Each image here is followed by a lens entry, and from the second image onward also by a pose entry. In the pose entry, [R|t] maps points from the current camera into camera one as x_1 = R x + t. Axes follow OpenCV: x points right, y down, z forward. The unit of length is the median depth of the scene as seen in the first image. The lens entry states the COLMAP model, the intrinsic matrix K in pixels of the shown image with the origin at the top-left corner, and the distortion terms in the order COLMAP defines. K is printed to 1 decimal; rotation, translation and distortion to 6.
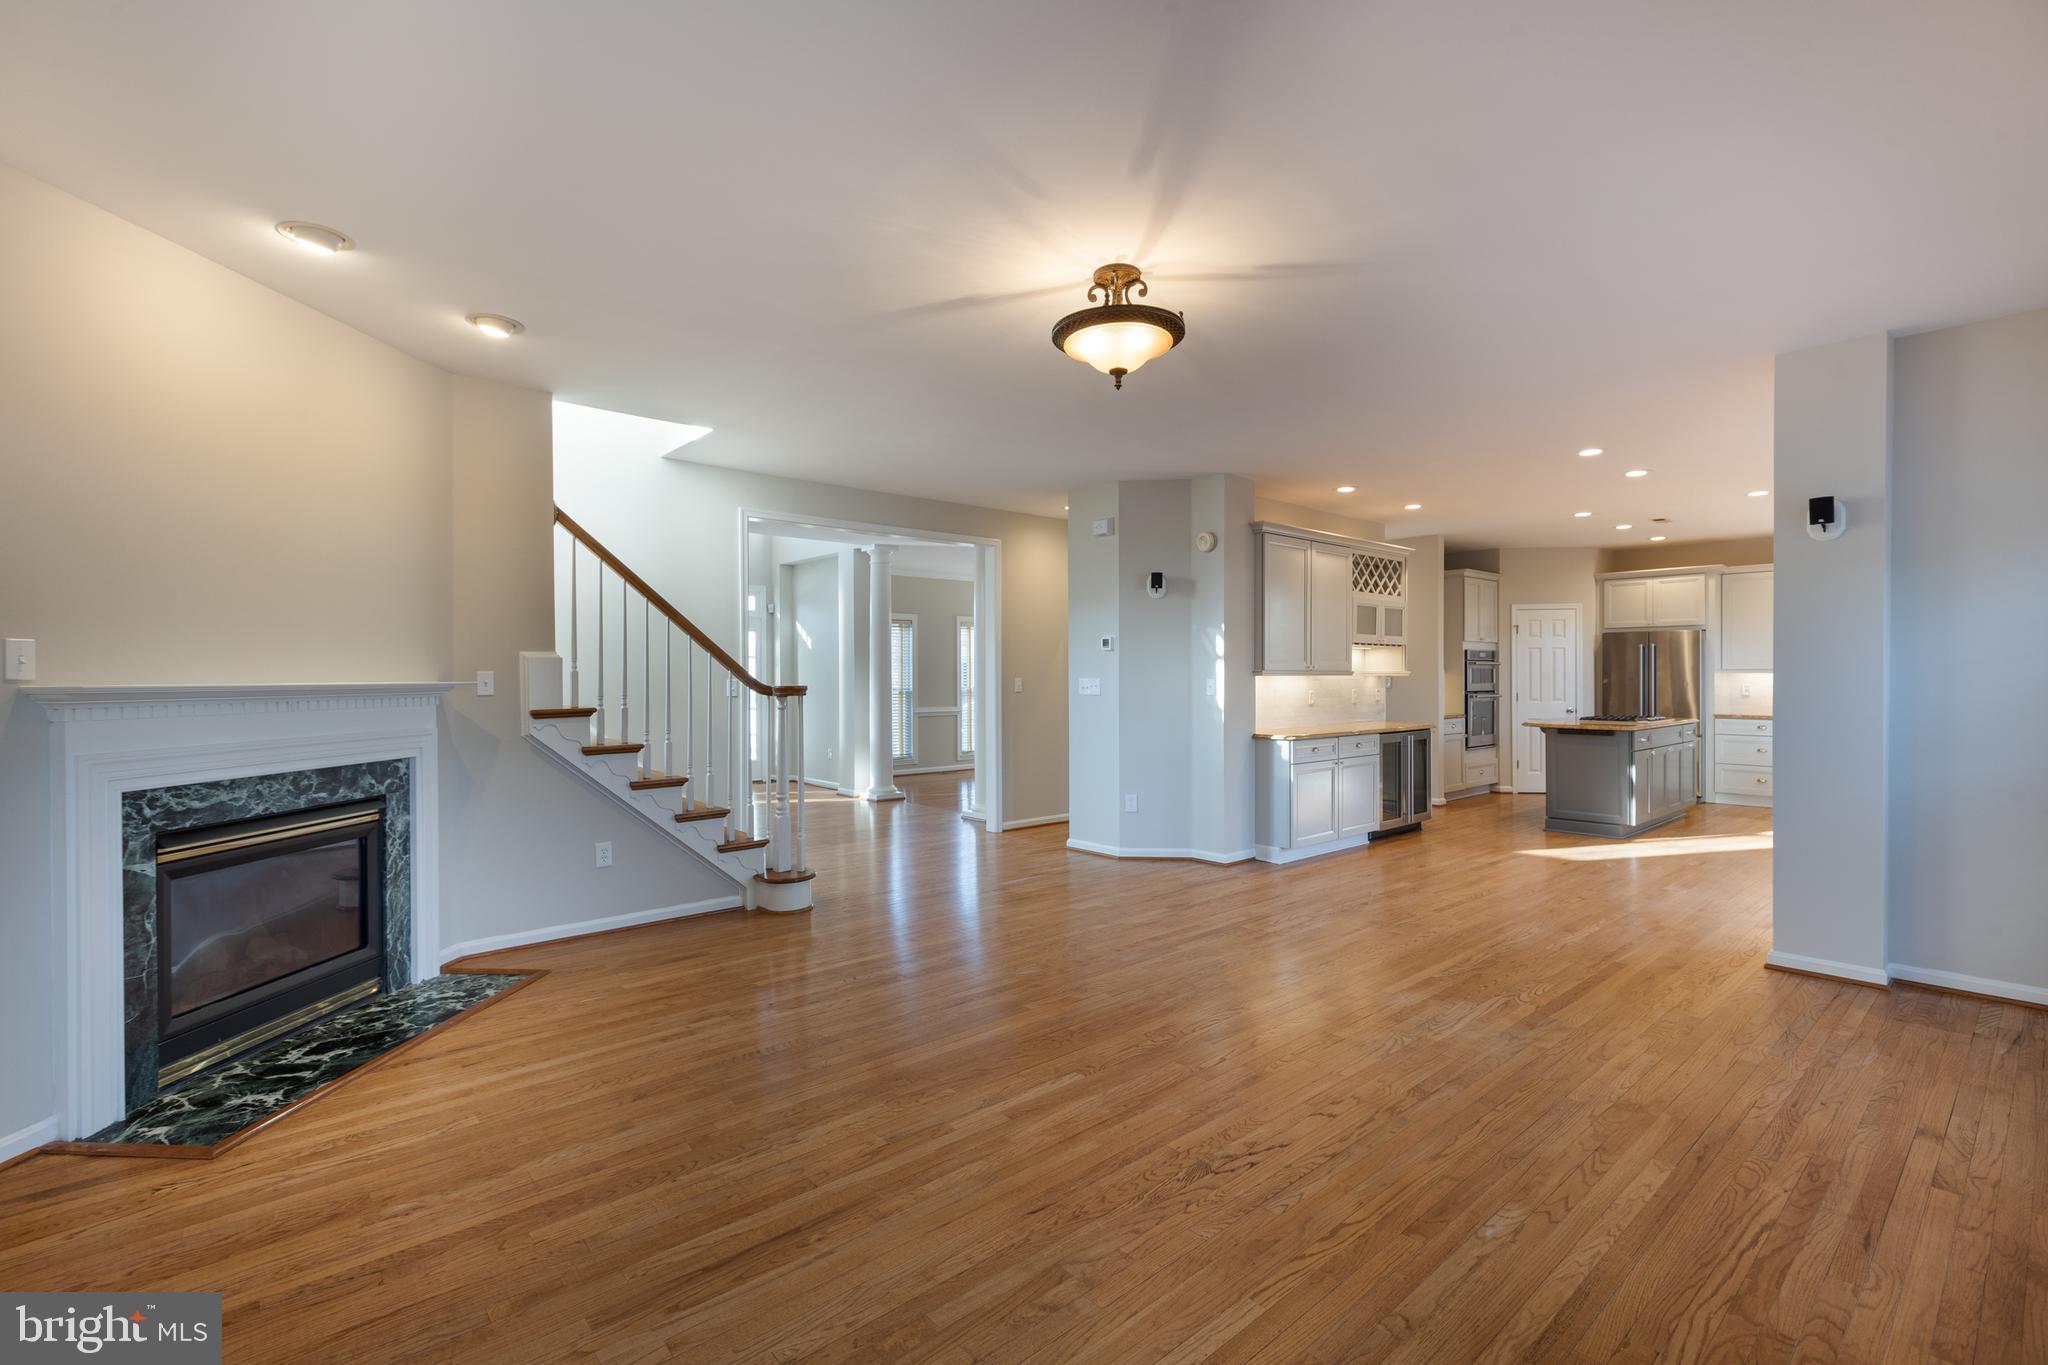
lens RADIAL K [[905.0, 0, 1026.2], [0, 905.0, 680.4], [0, 0, 1]] dist [0.002982, -0.001061]
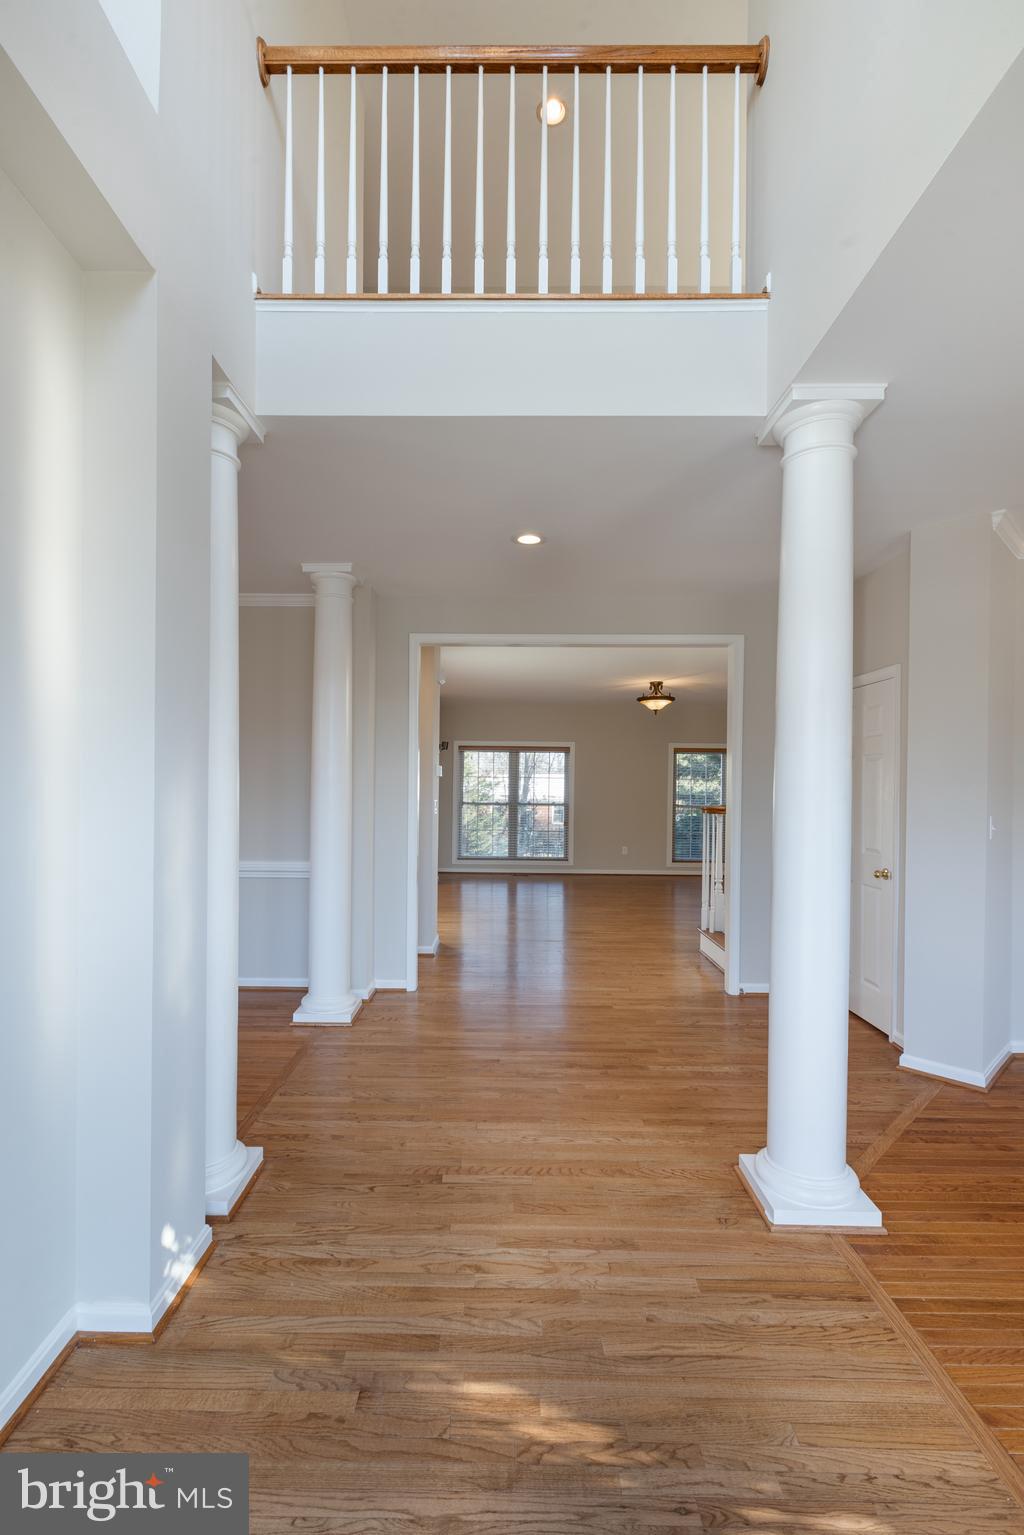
lens RADIAL K [[702.9, 0, 492.6], [0, 702.9, 790.1], [0, 0, 1]] dist [0.000046, -0.000826]
pose [[-0.746651, -0.006702, 0.665182, -0.883550], [-0.004002, 0.999976, 0.005582, -0.028920], [-0.665204, 0.001506, -0.746660, 2.455742]]
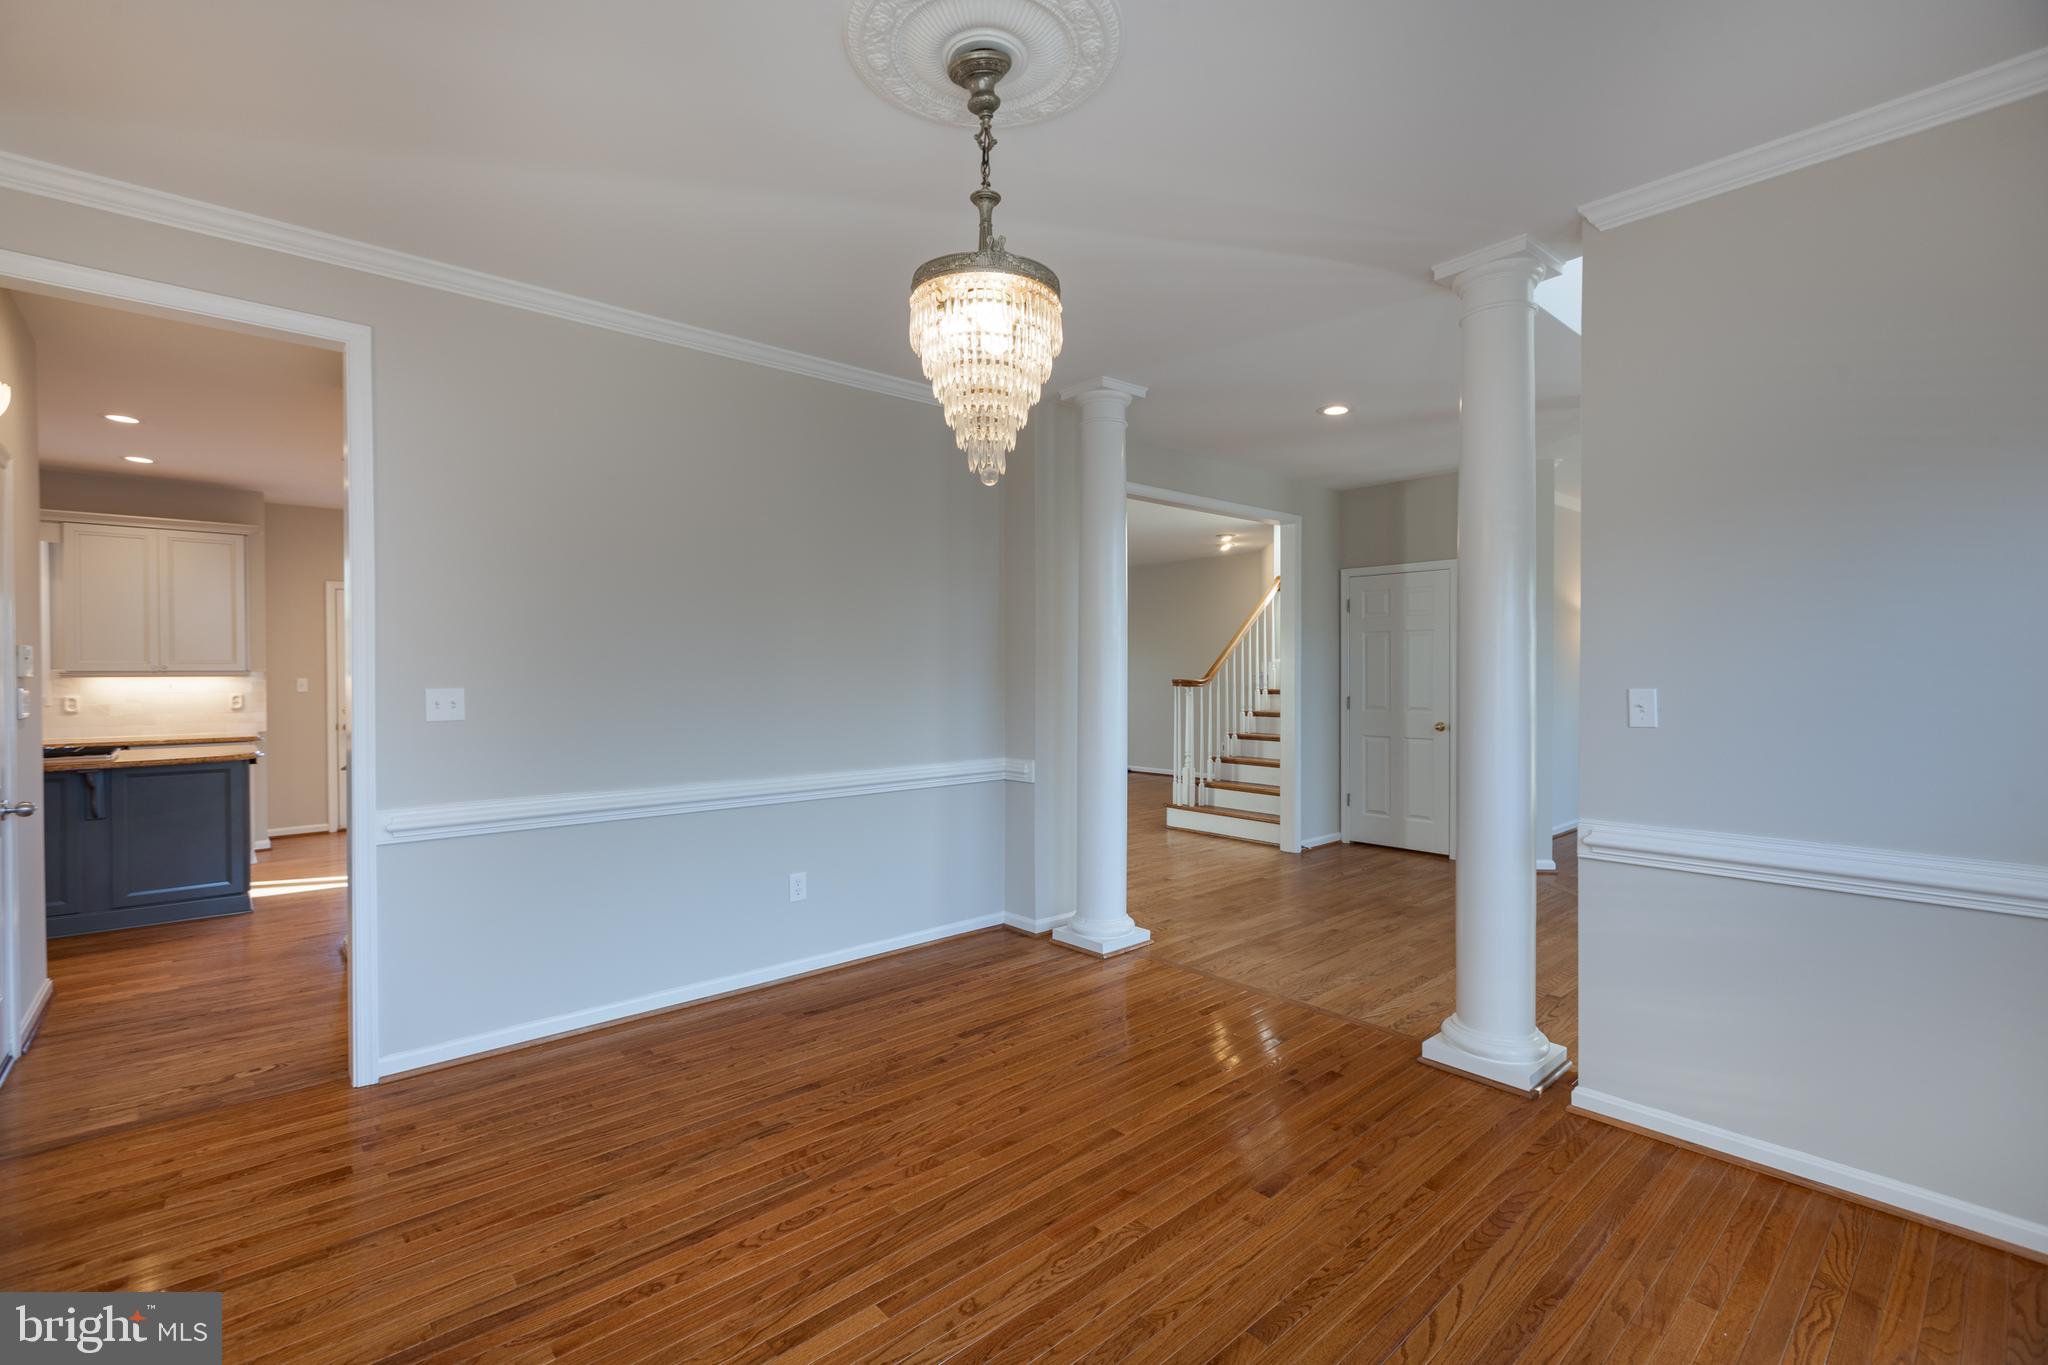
lens RADIAL K [[907.9, 0, 1025.9], [0, 907.9, 680.0], [0, 0, 1]] dist [0.002193, 0.000339]
pose [[-0.999882, 0.007538, -0.013361, 0.014263], [0.007333, 0.999856, 0.015282, -0.019423], [0.013474, 0.015182, -0.999794, 2.882955]]
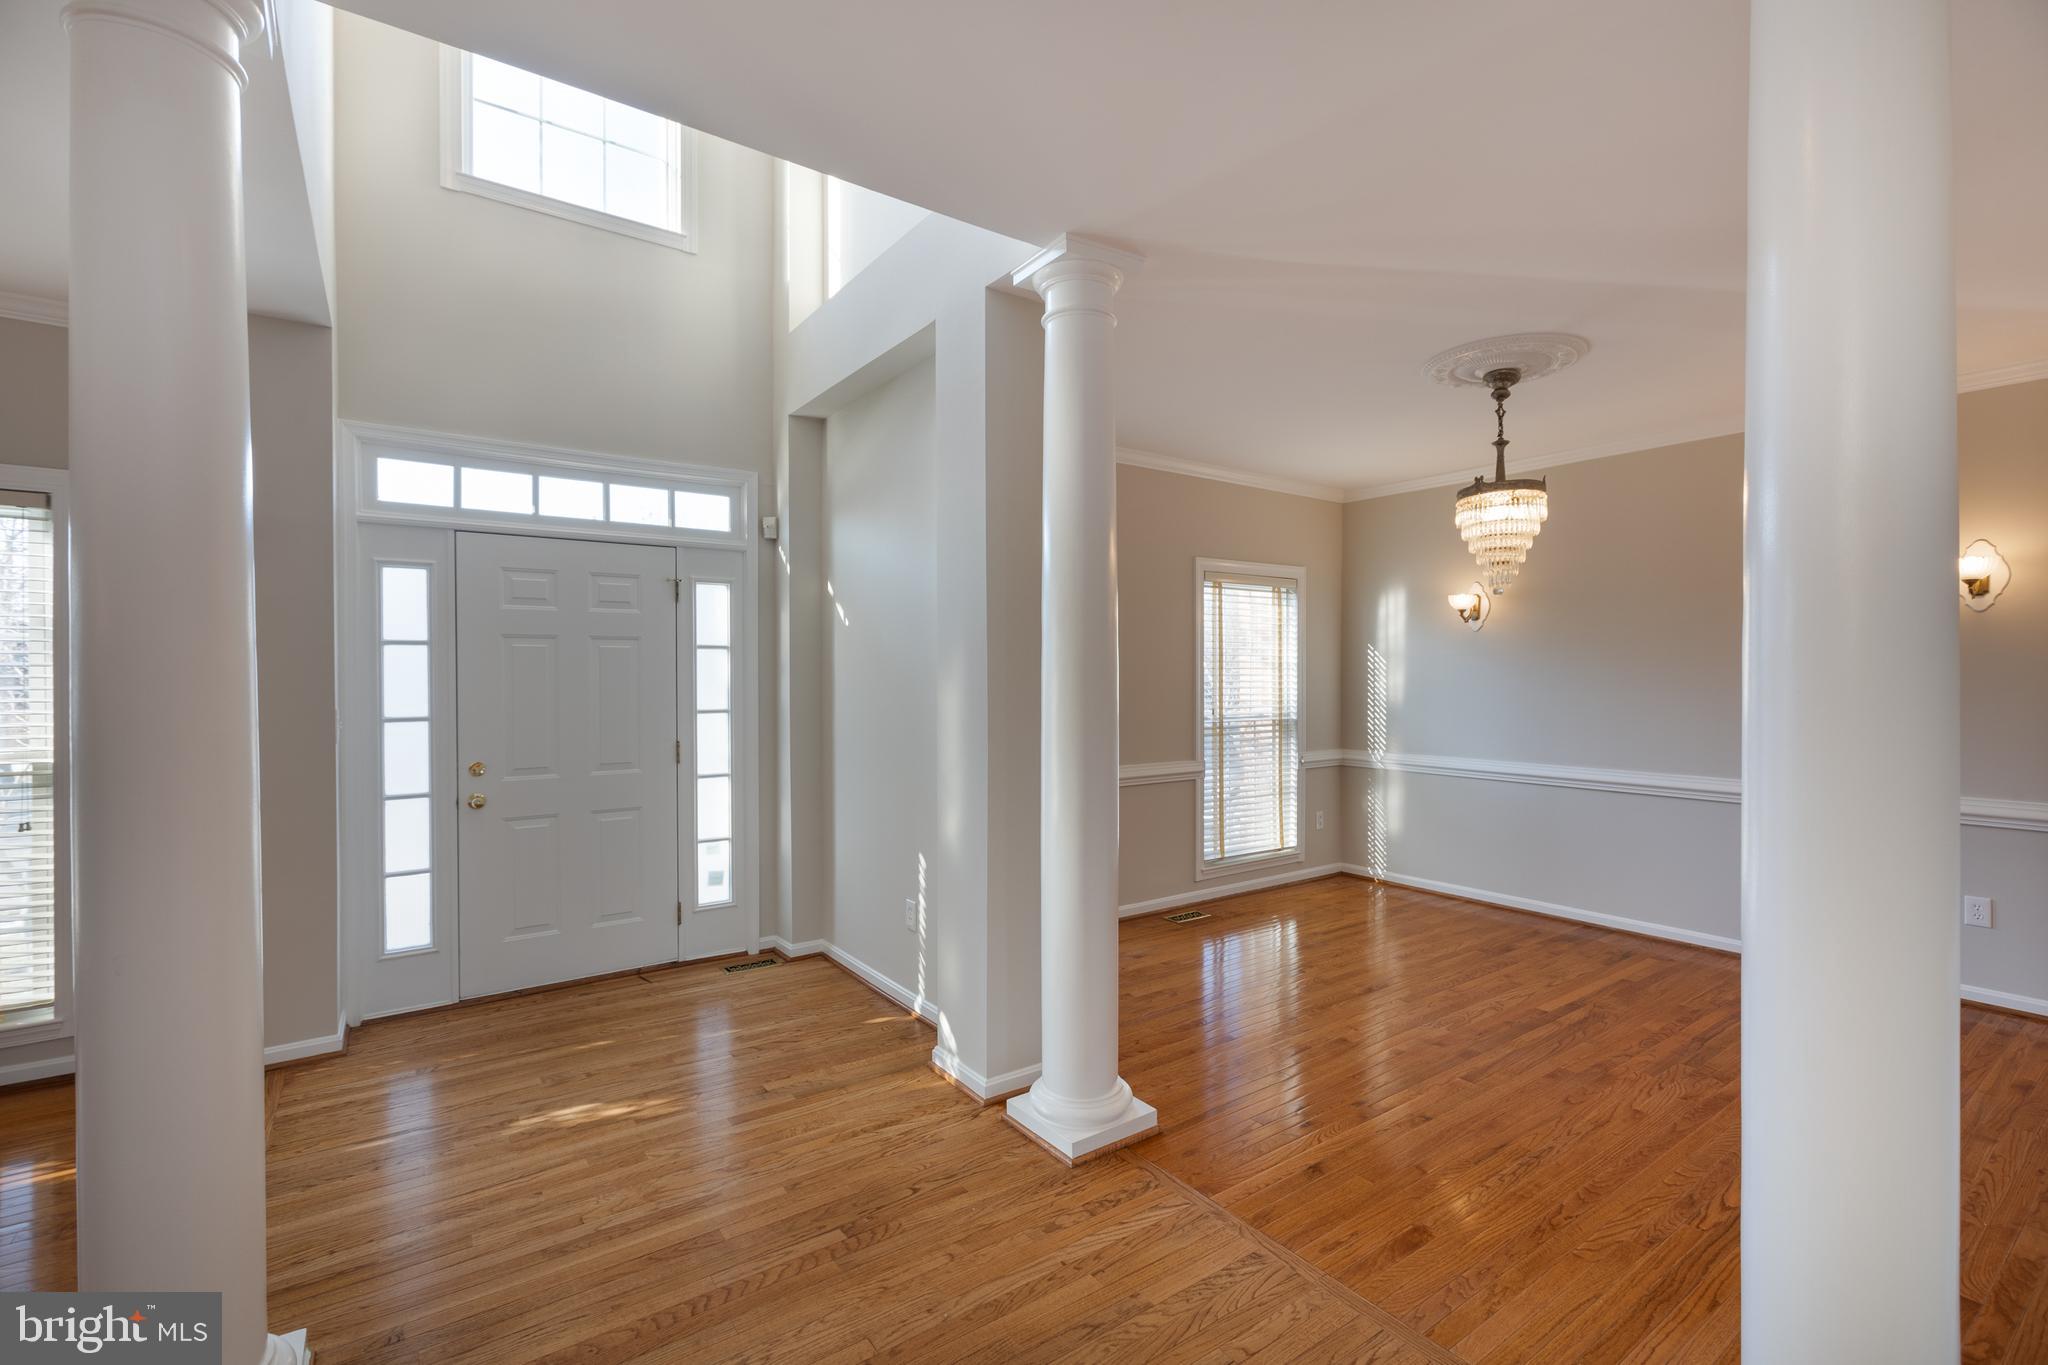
lens RADIAL K [[903.3, 0, 1030.8], [0, 903.3, 678.9], [0, 0, 1]] dist [0.003064, -0.000436]
pose [[0.995681, 0.004293, -0.092736, -0.327483], [-0.004262, 0.999991, 0.000537, -0.030591], [0.092738, -0.000139, 0.995691, 1.558756]]
